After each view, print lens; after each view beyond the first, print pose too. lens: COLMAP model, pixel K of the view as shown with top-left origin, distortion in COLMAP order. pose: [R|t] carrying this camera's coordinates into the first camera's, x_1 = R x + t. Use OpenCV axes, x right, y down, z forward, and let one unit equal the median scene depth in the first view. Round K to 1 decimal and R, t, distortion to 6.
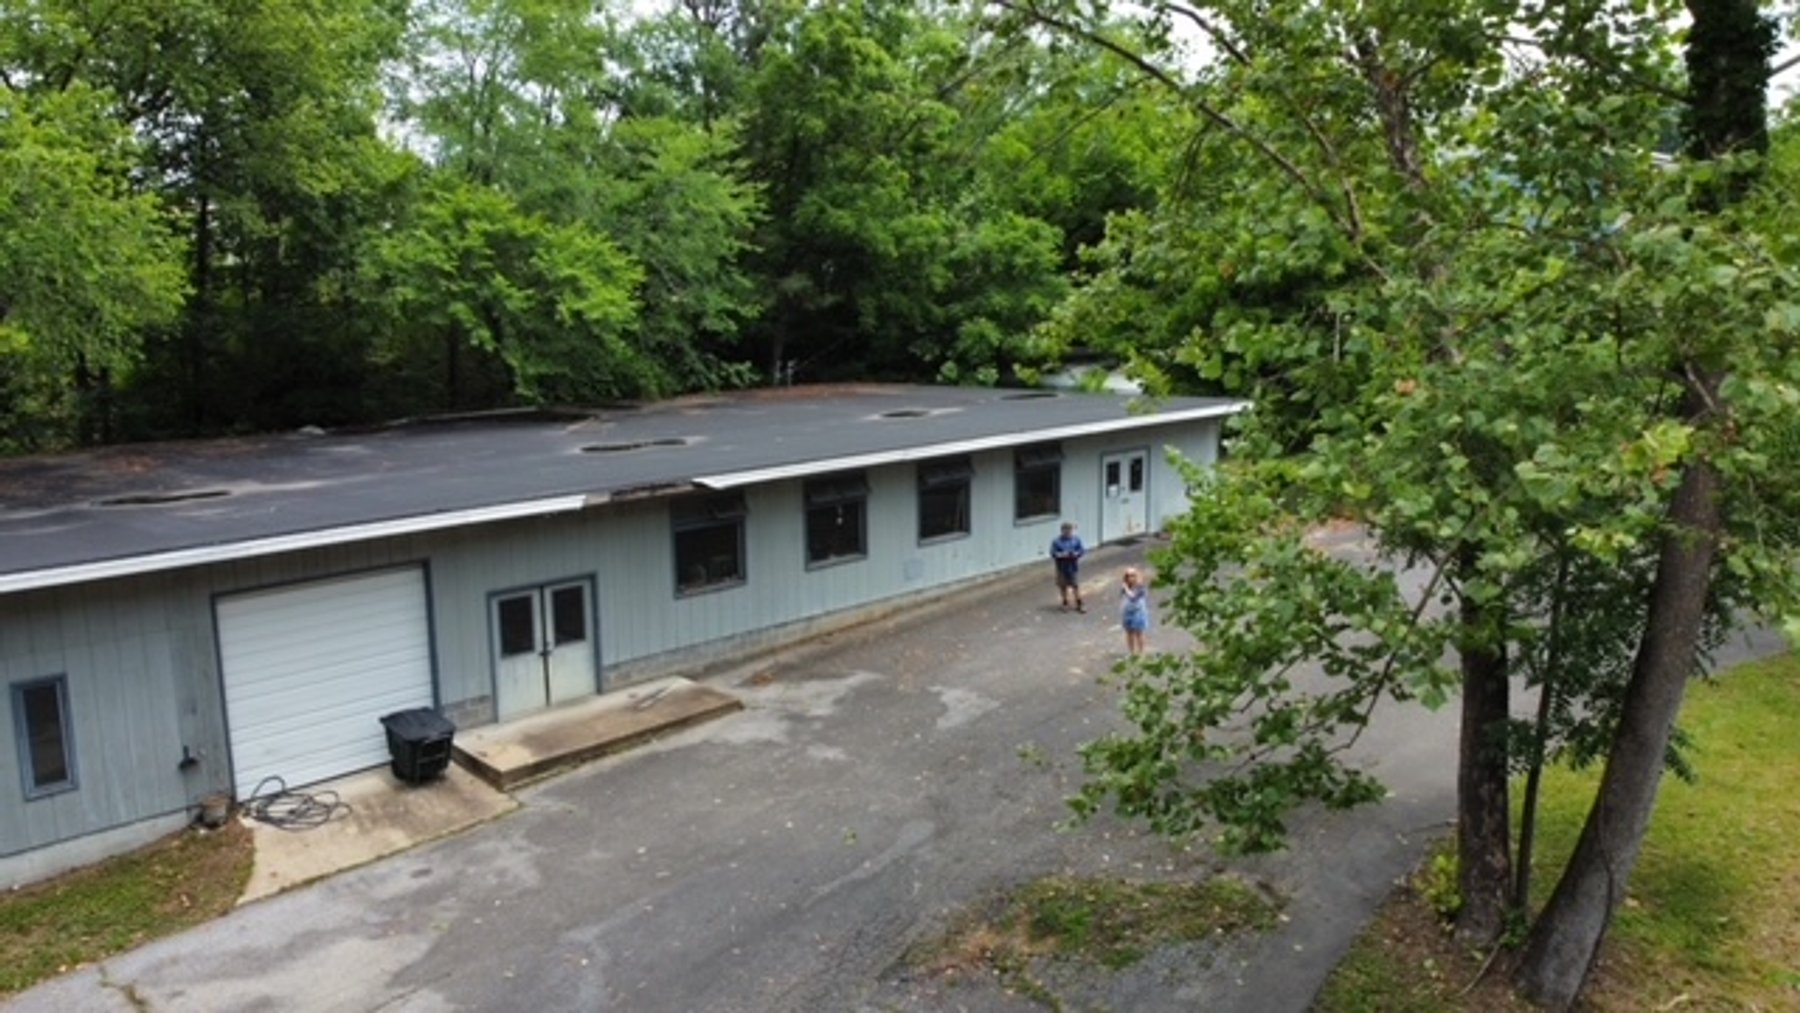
lens RADIAL K [[1360.7, 0, 910.7], [0, 1360.7, 508.9], [0, 0, 1]] dist [-0.008209, -0.005713]
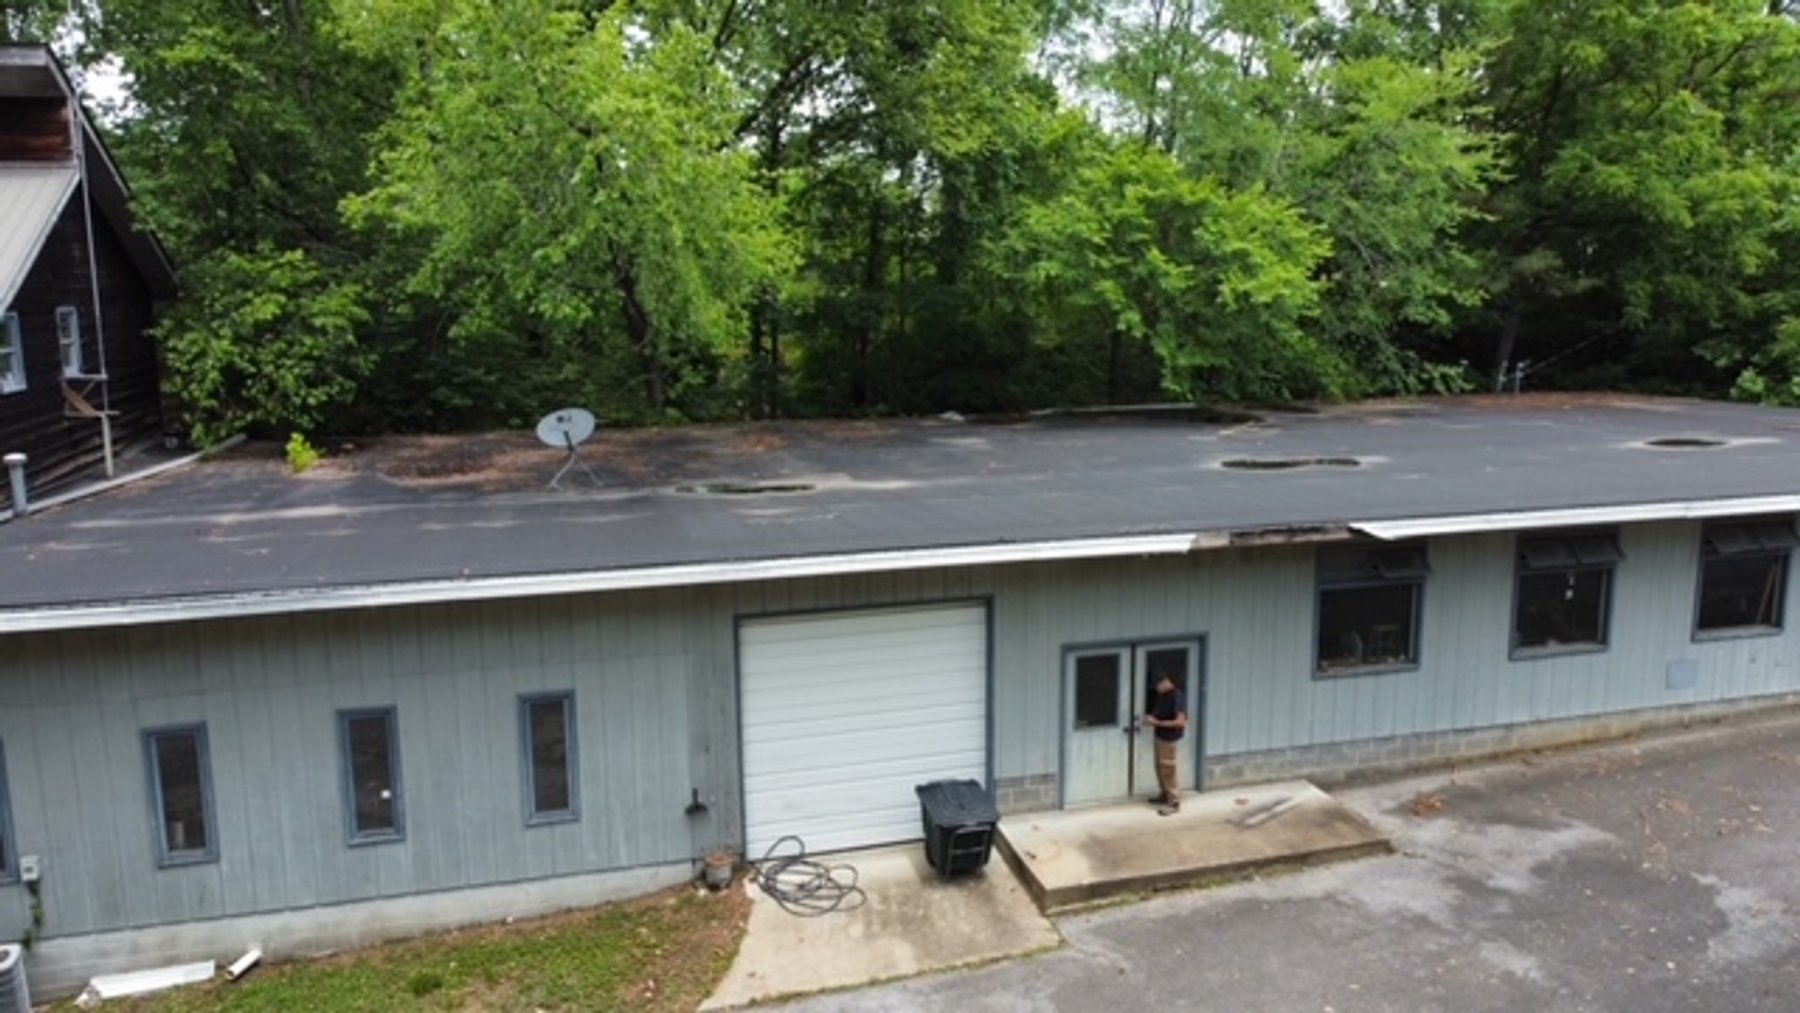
lens RADIAL K [[1359.4, 0, 902.3], [0, 1359.4, 506.3], [0, 0, 1]] dist [0.003720, -0.004334]
pose [[0.869183, 0.091142, -0.486018, -0.016430], [-0.087563, 0.995703, 0.030126, -0.031494], [0.486676, 0.016372, 0.873429, 0.247440]]
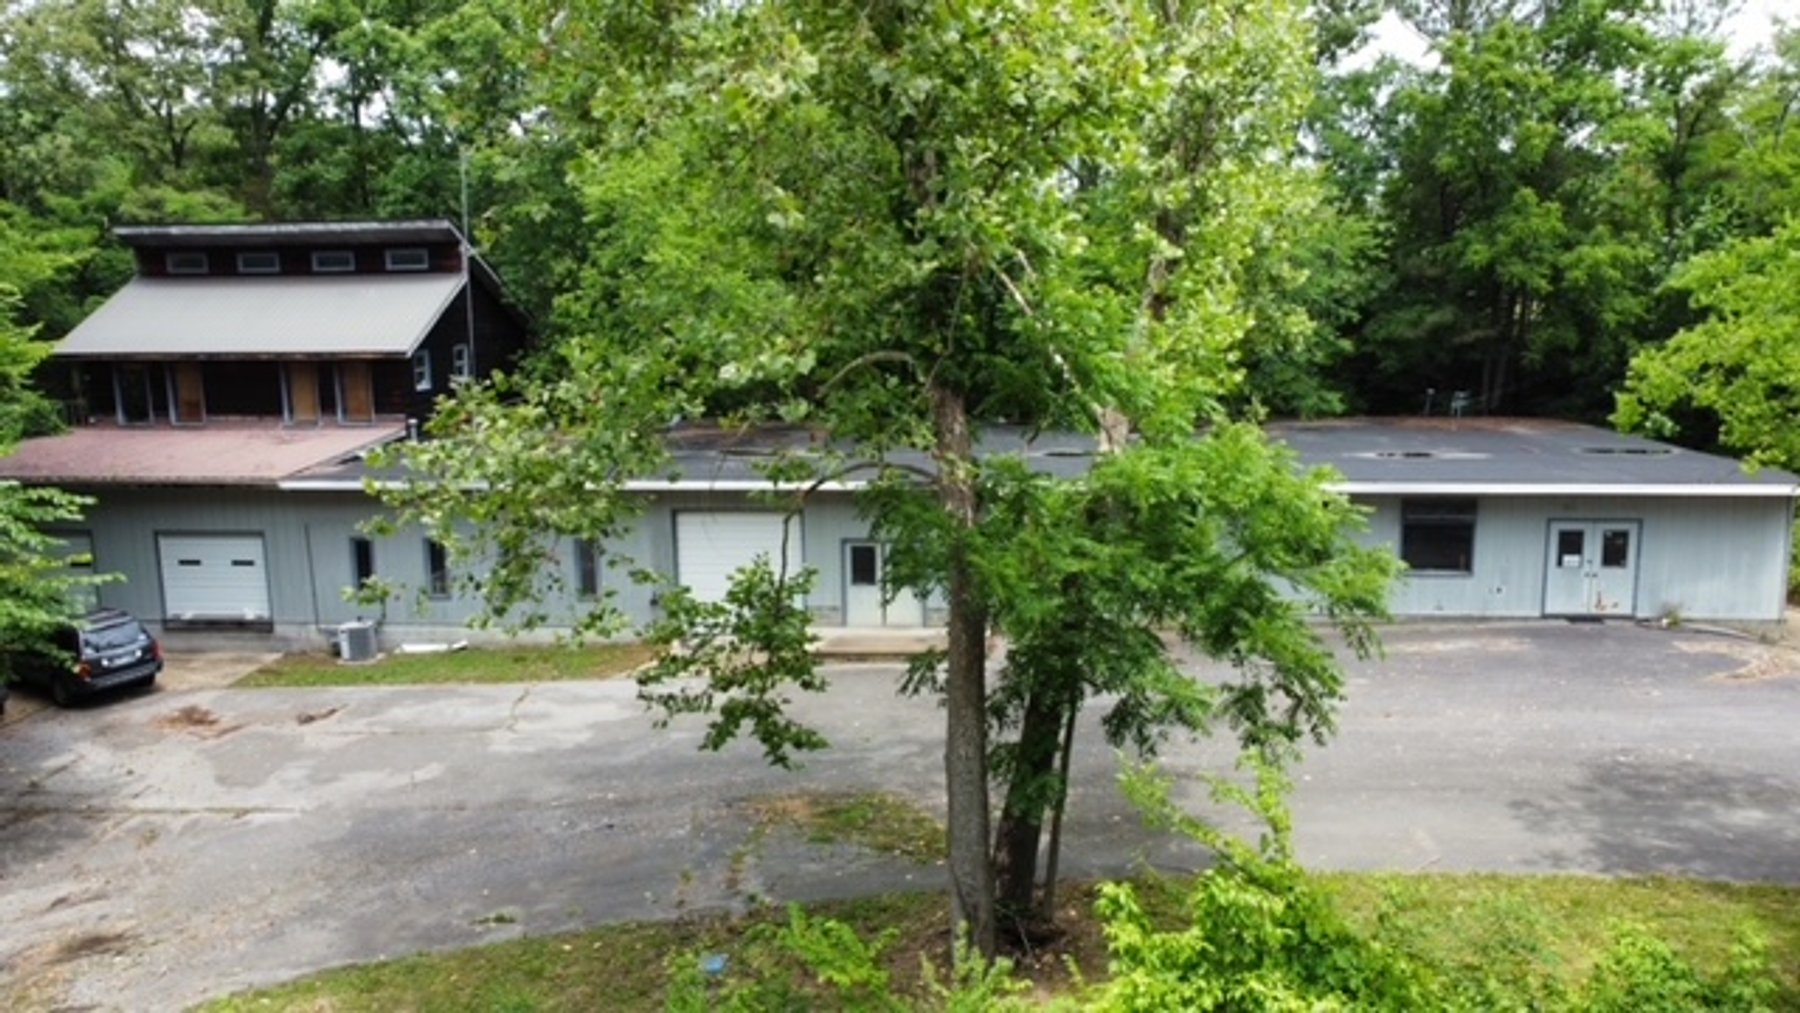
lens RADIAL K [[1369.5, 0, 900.0], [0, 1369.5, 506.5], [0, 0, 1]] dist [0.000829, -0.003124]
pose [[0.627935, 0.135454, -0.766387, 0.806378], [-0.127524, 0.989336, 0.070372, -0.081015], [0.767747, 0.053543, 0.638512, 0.080959]]
